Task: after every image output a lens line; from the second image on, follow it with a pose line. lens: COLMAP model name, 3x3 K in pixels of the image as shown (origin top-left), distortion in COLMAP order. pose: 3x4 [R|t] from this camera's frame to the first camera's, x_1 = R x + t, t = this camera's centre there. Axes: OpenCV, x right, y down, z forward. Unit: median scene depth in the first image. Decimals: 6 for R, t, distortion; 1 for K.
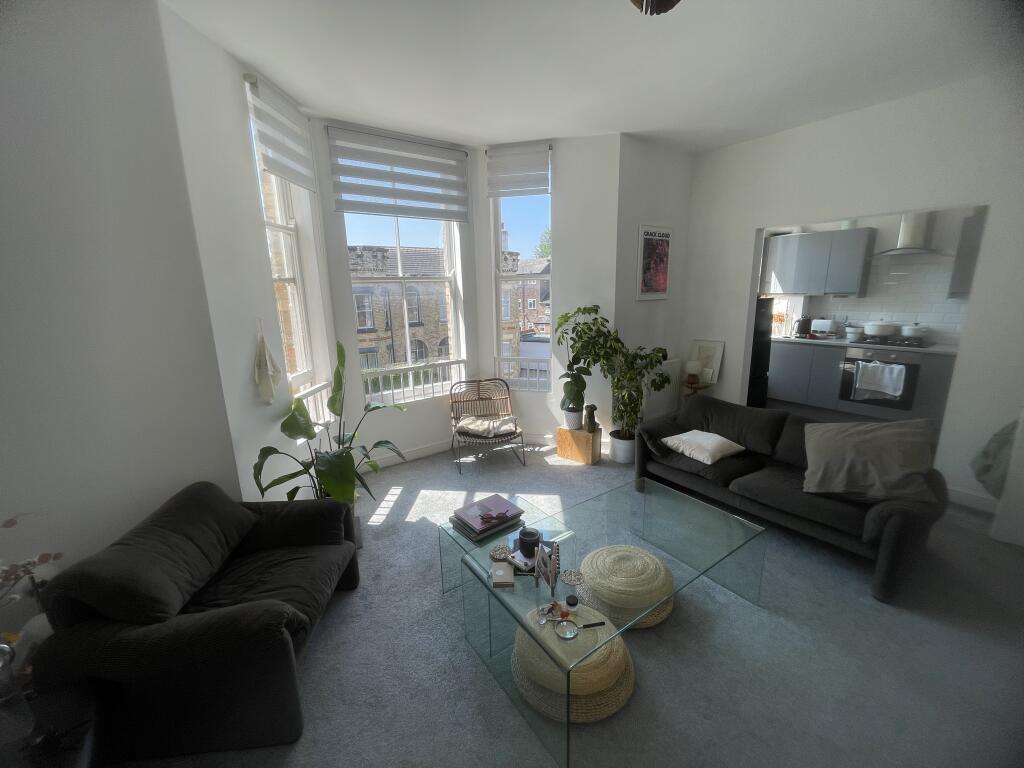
lens RADIAL K [[410.0, 0, 512.0], [0, 410.0, 384.0], [0, 0, 1]] dist [0.000352, -0.000026]
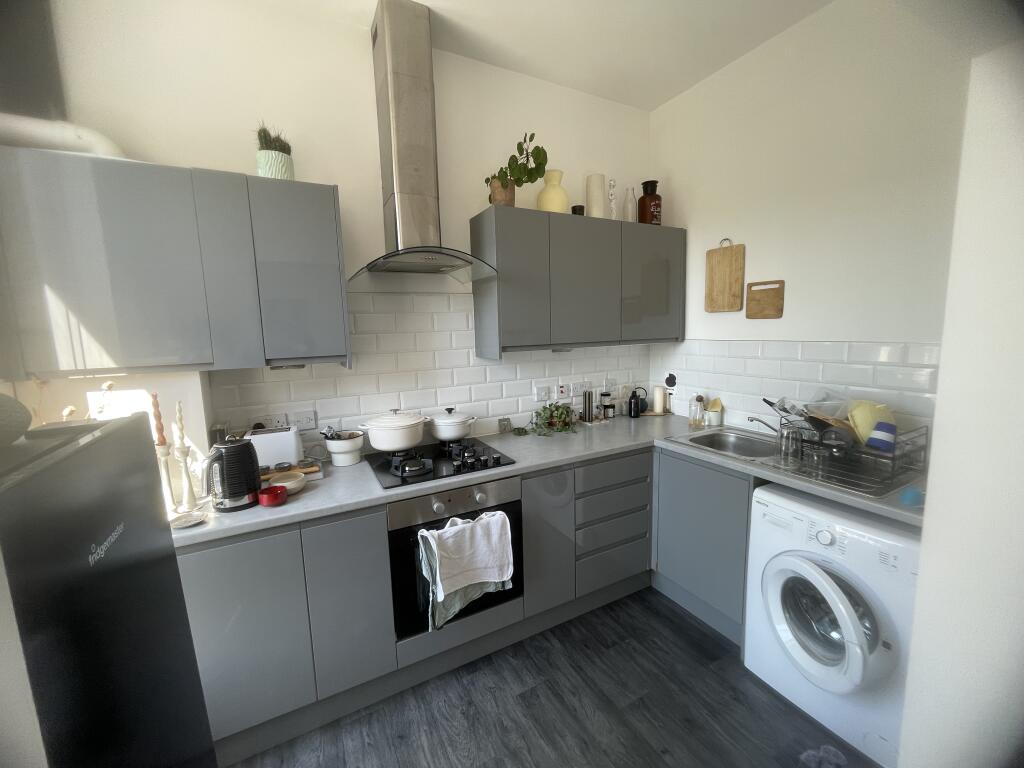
lens RADIAL K [[410.0, 0, 512.0], [0, 410.0, 384.0], [0, 0, 1]] dist [0.000352, -0.000026]
pose [[0.138762, -0.105495, 0.984691, 0.226095], [0.238267, 0.968659, 0.070201, -0.089385], [-0.961236, 0.224879, 0.159549, 0.377888]]
